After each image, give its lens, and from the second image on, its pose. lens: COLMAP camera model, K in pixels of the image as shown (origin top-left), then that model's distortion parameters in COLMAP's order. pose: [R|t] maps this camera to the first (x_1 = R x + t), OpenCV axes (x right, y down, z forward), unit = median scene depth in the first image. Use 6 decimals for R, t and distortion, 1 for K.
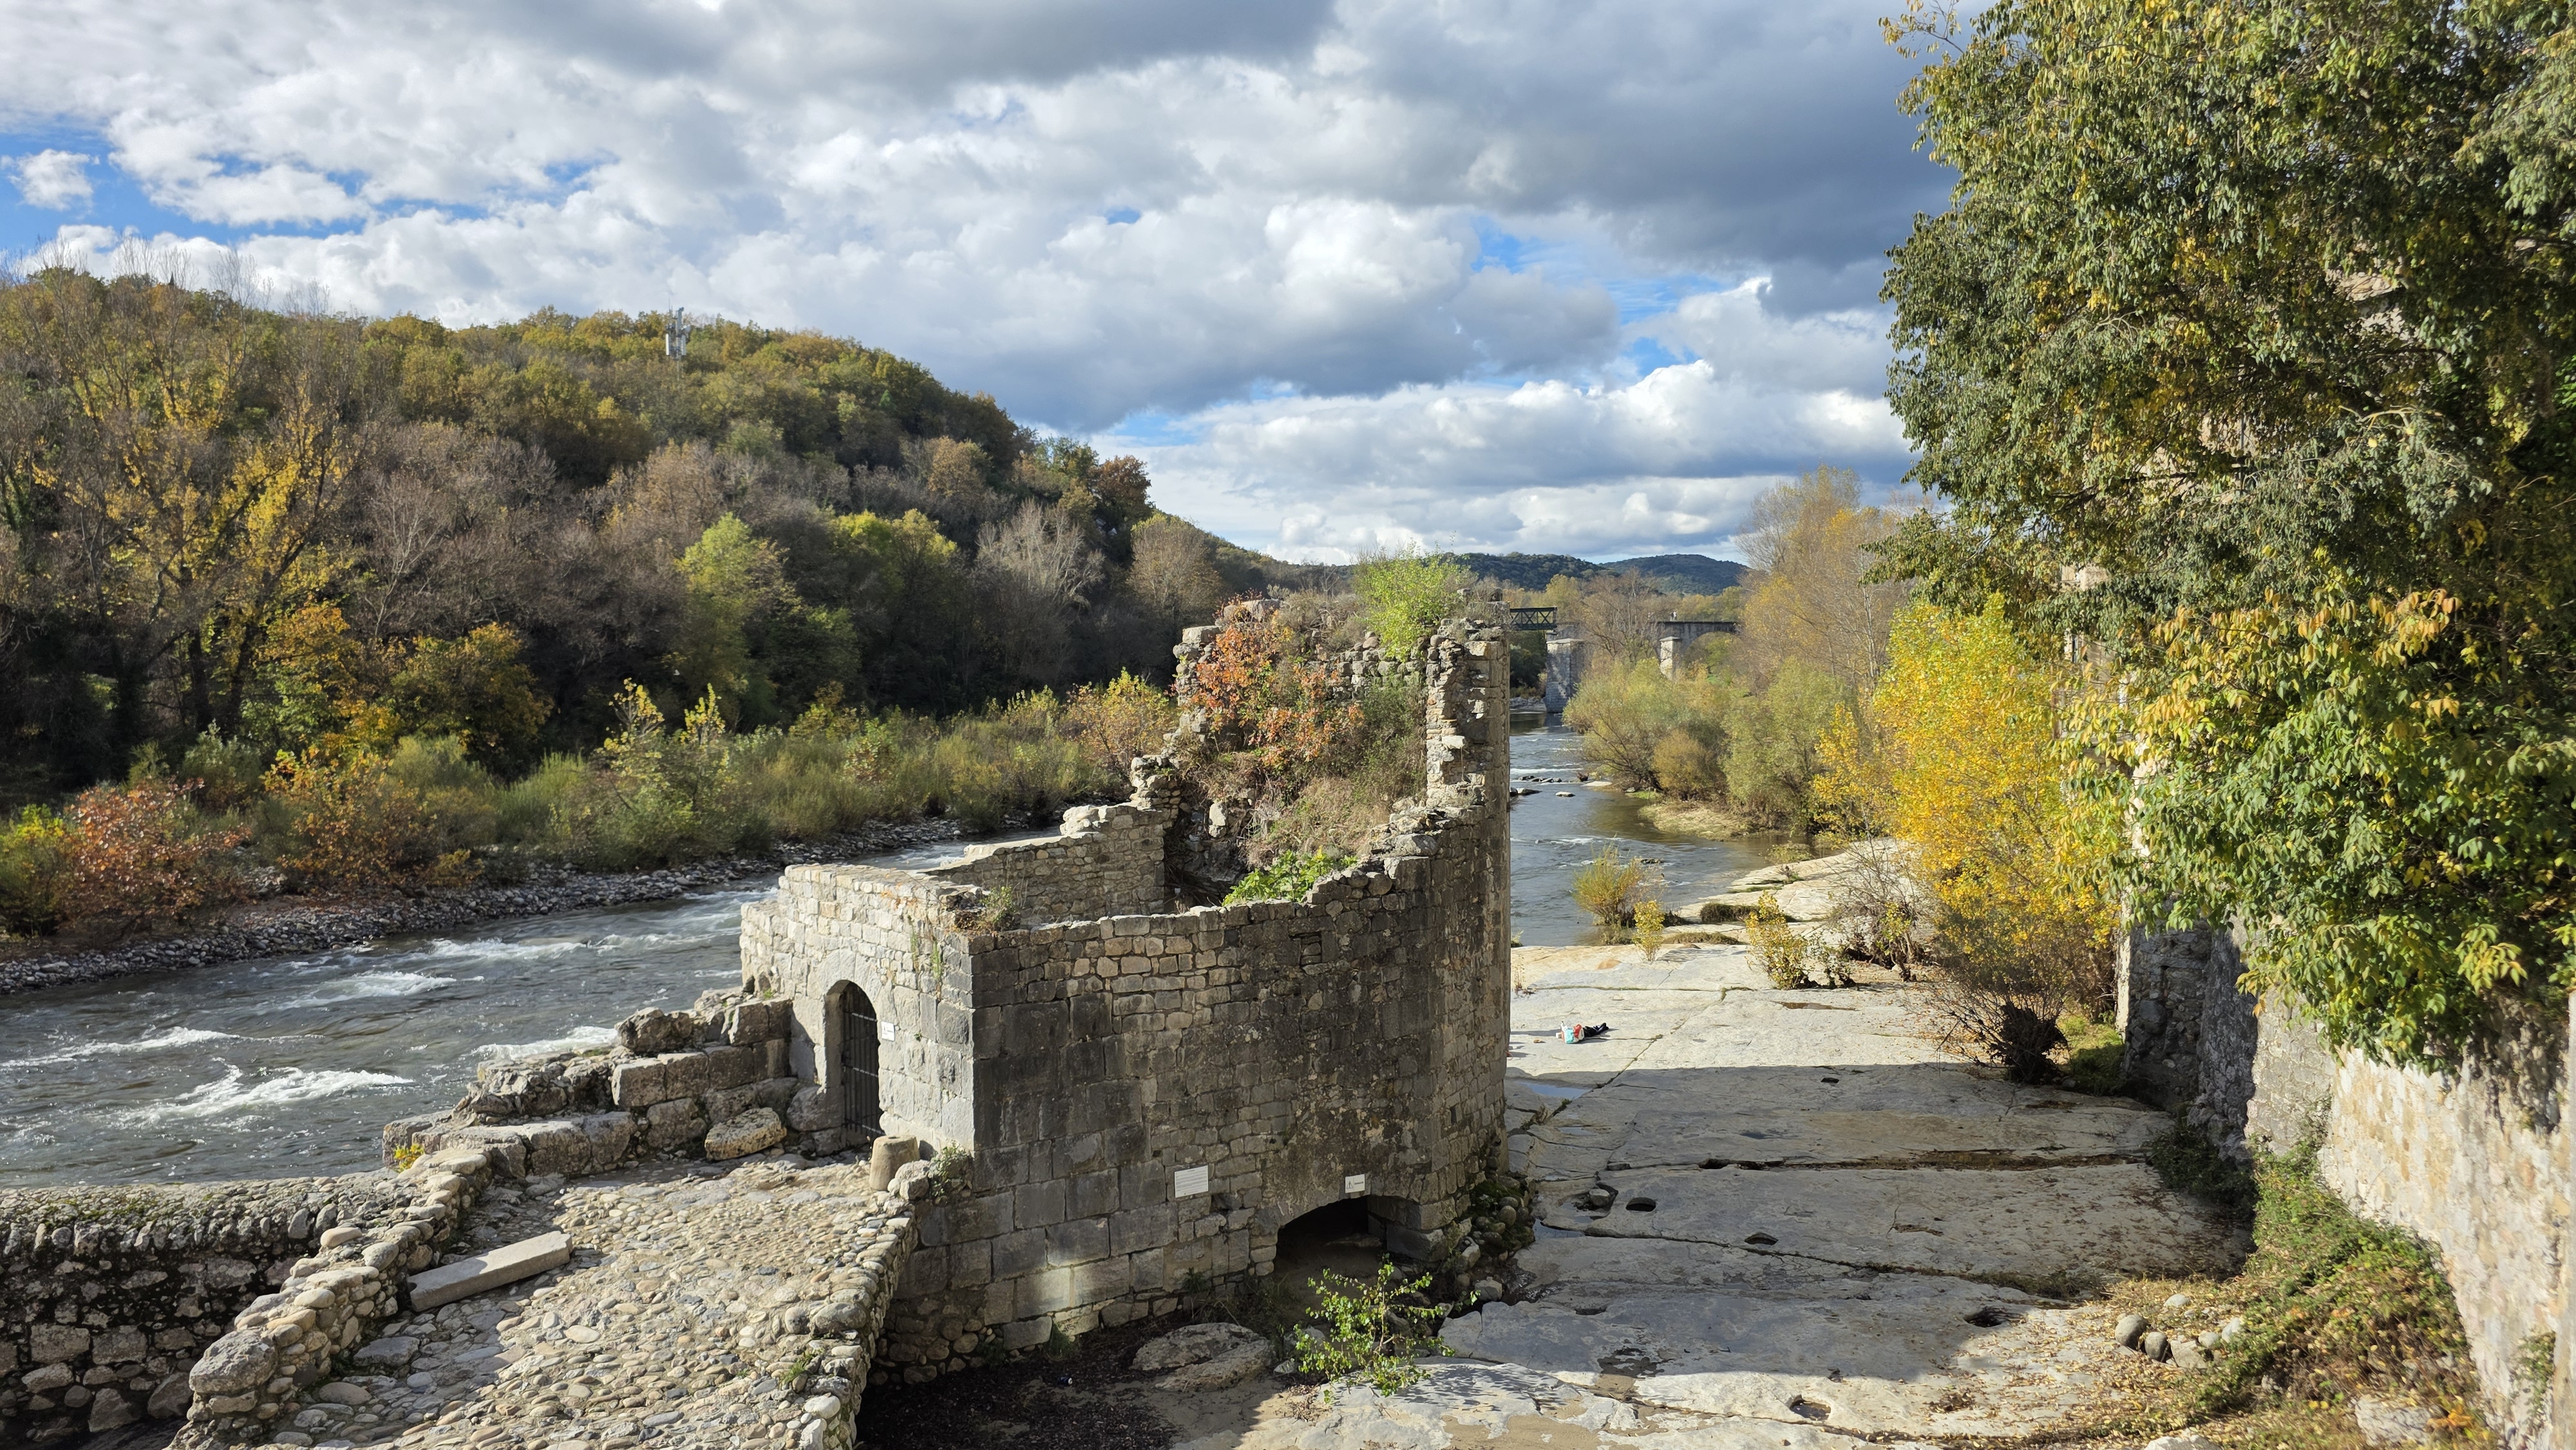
lens RADIAL K [[1720.6, 0, 1383.7], [0, 1720.6, 711.5], [0, 0, 1]] dist [0.067872, -0.051669]
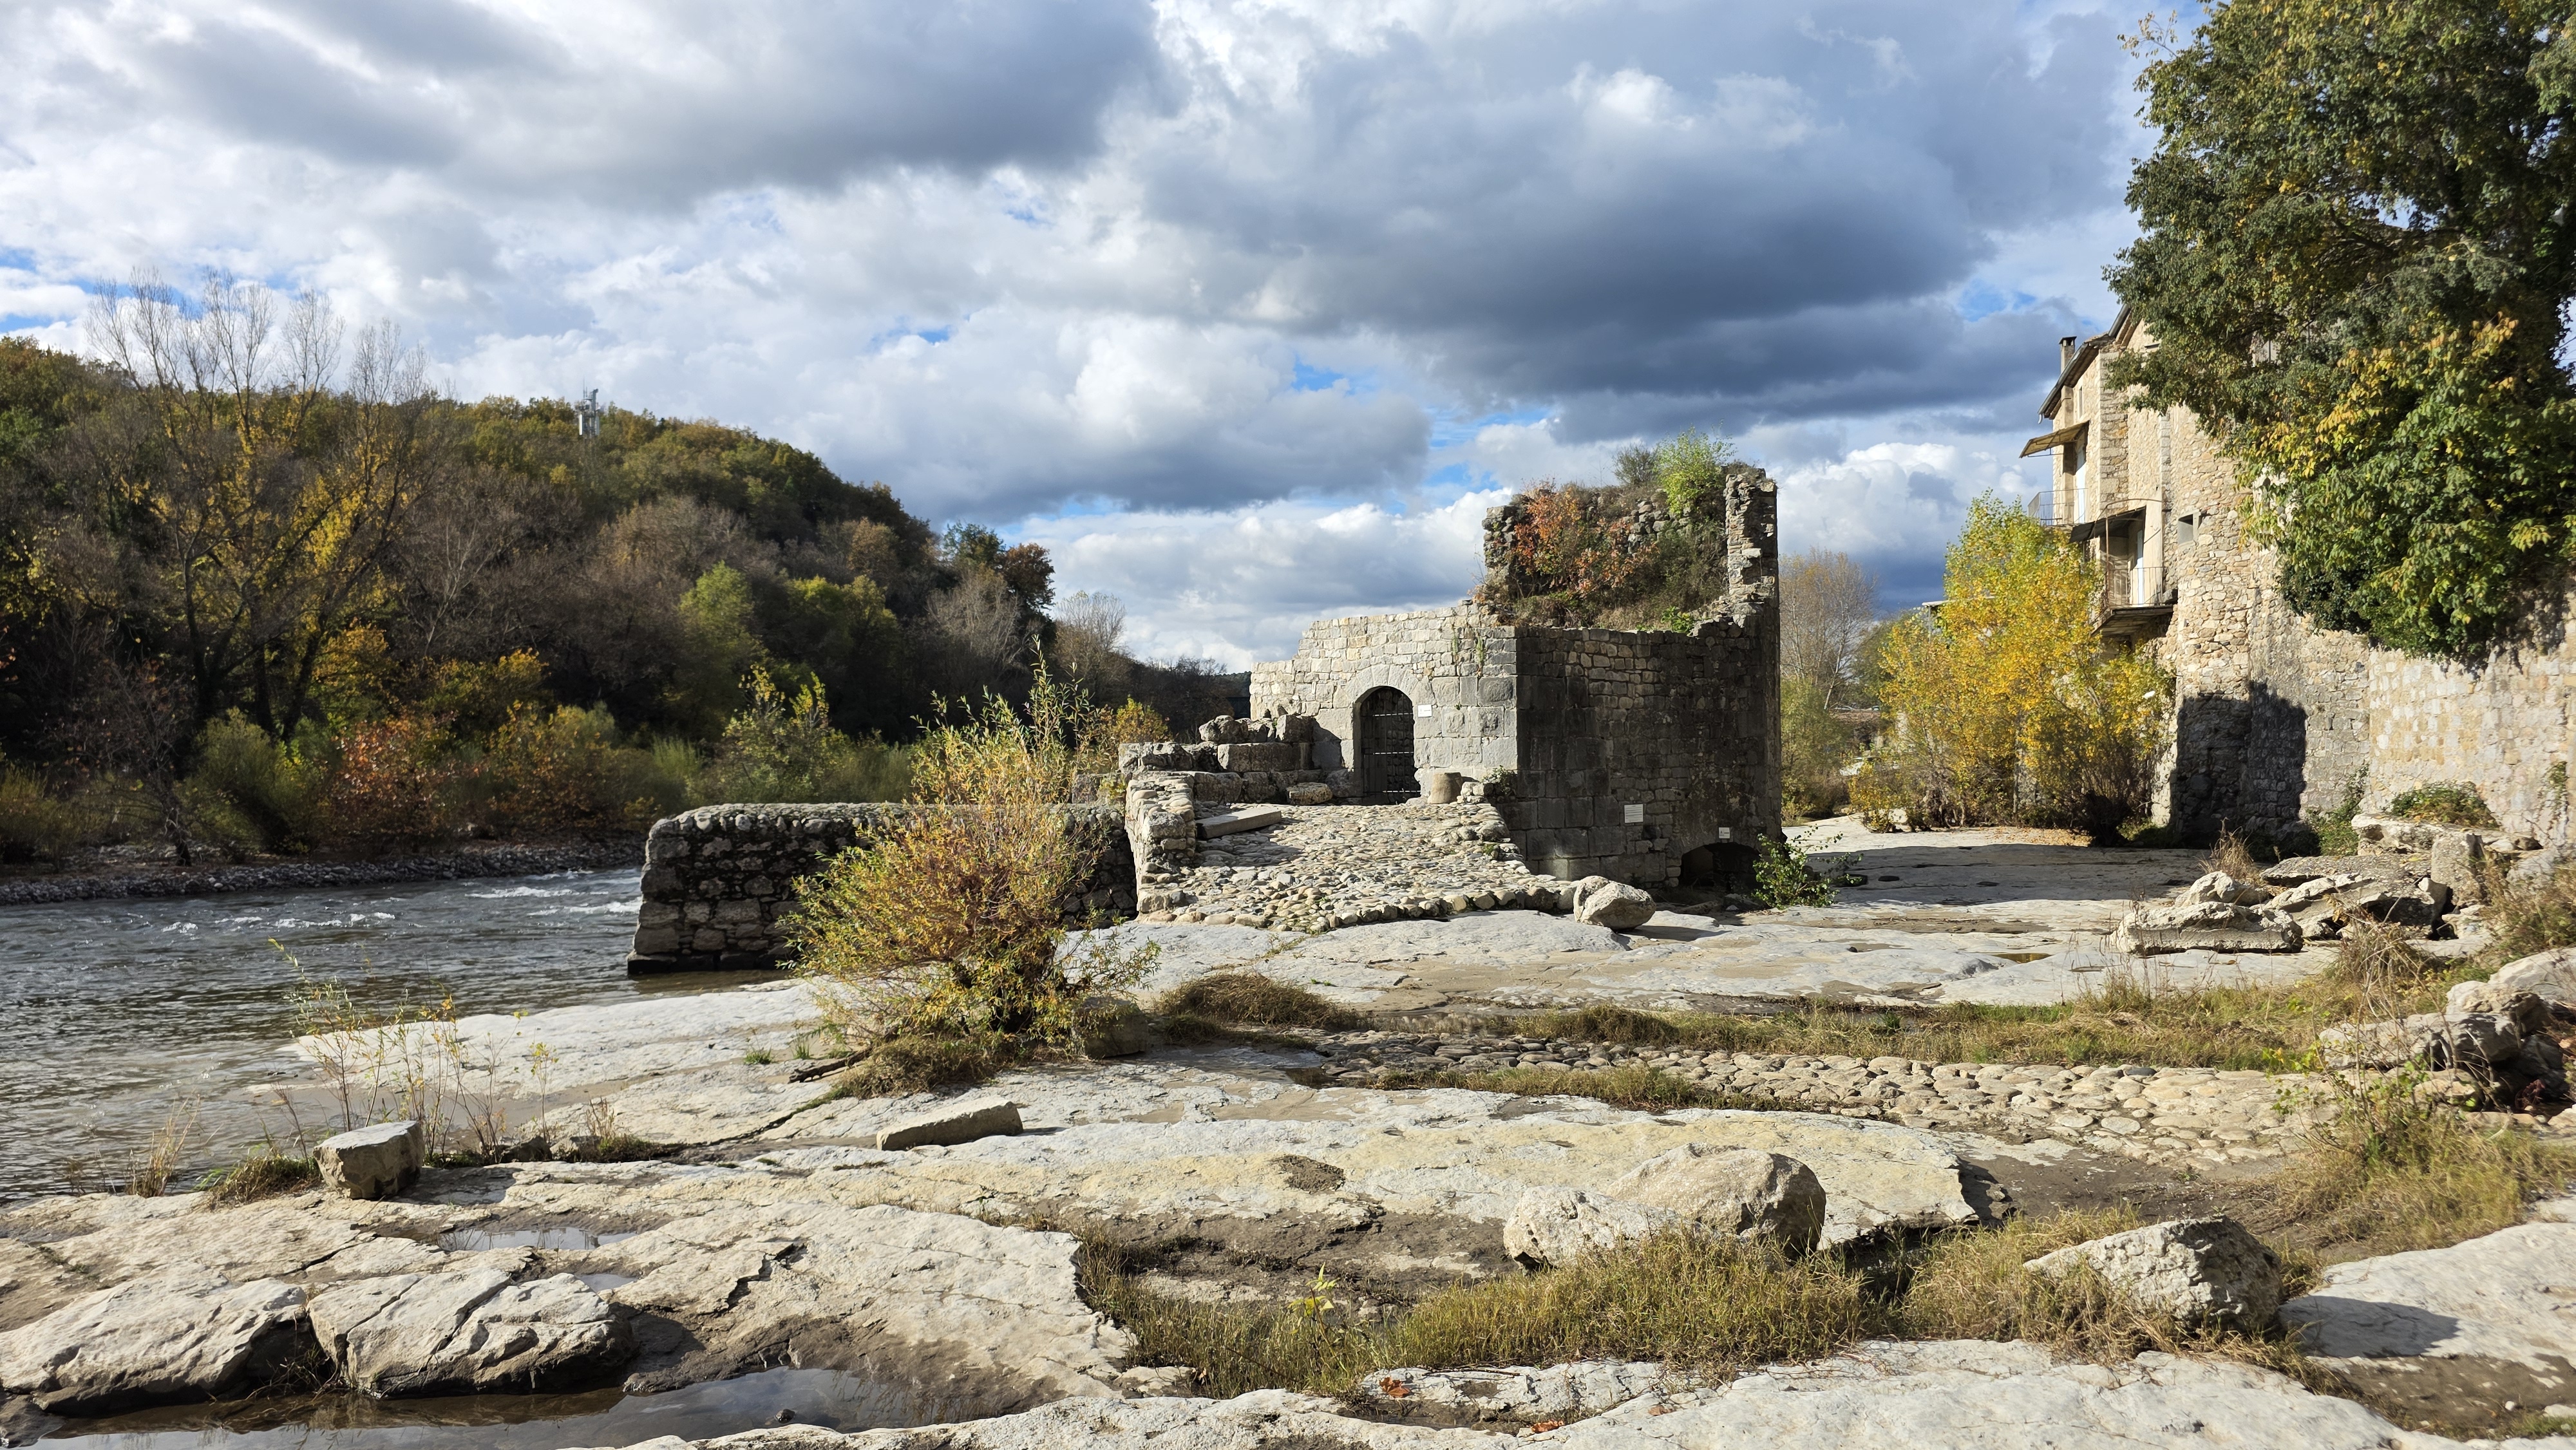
lens RADIAL K [[1766.0, 0, 1344.8], [0, 1766.0, 726.1], [0, 0, 1]] dist [0.064766, -0.054525]
pose [[0.995941, 0.005164, 0.089859, -0.496519], [0.001233, 0.997476, -0.070990, 0.308675], [-0.089999, 0.070813, 0.993421, -0.474540]]
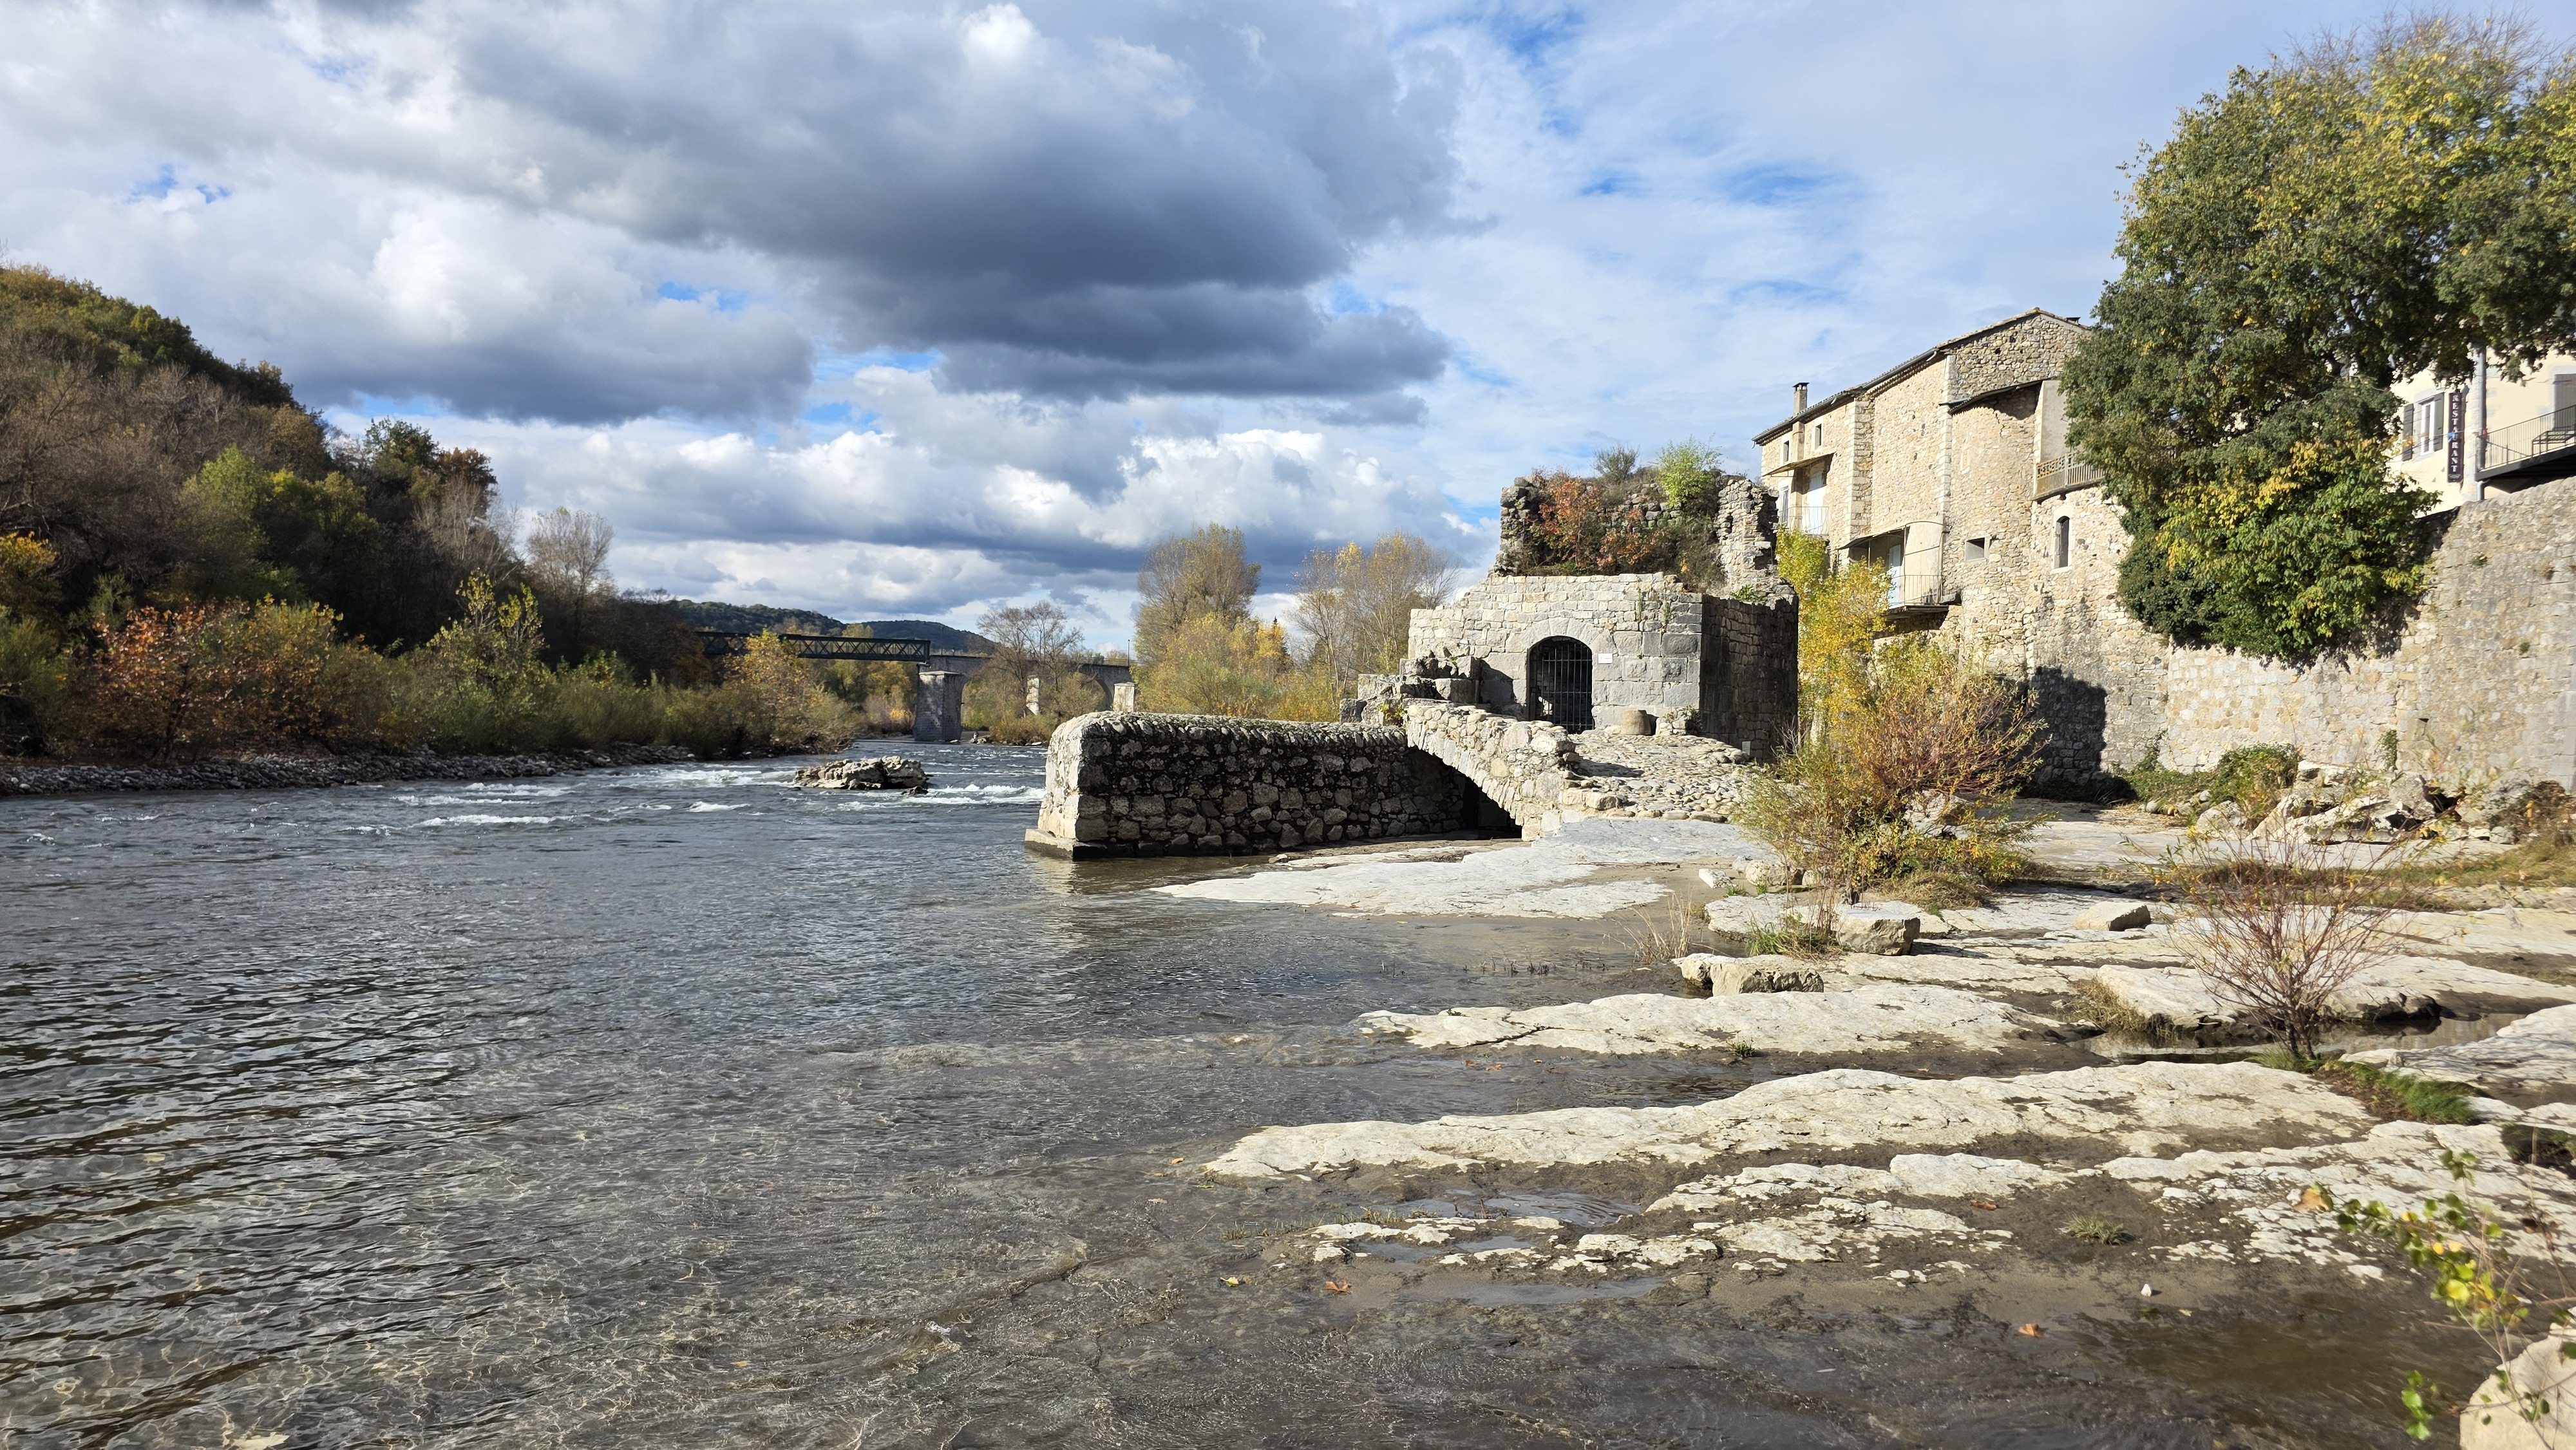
lens RADIAL K [[1787.6, 0, 1288.0], [0, 1787.6, 725.0], [0, 0, 1]] dist [0.050938, -0.057209]
pose [[0.903525, 0.039883, 0.426675, -1.385691], [-0.020092, 0.998507, -0.050787, 0.359168], [-0.428064, 0.037315, 0.902978, -0.519618]]
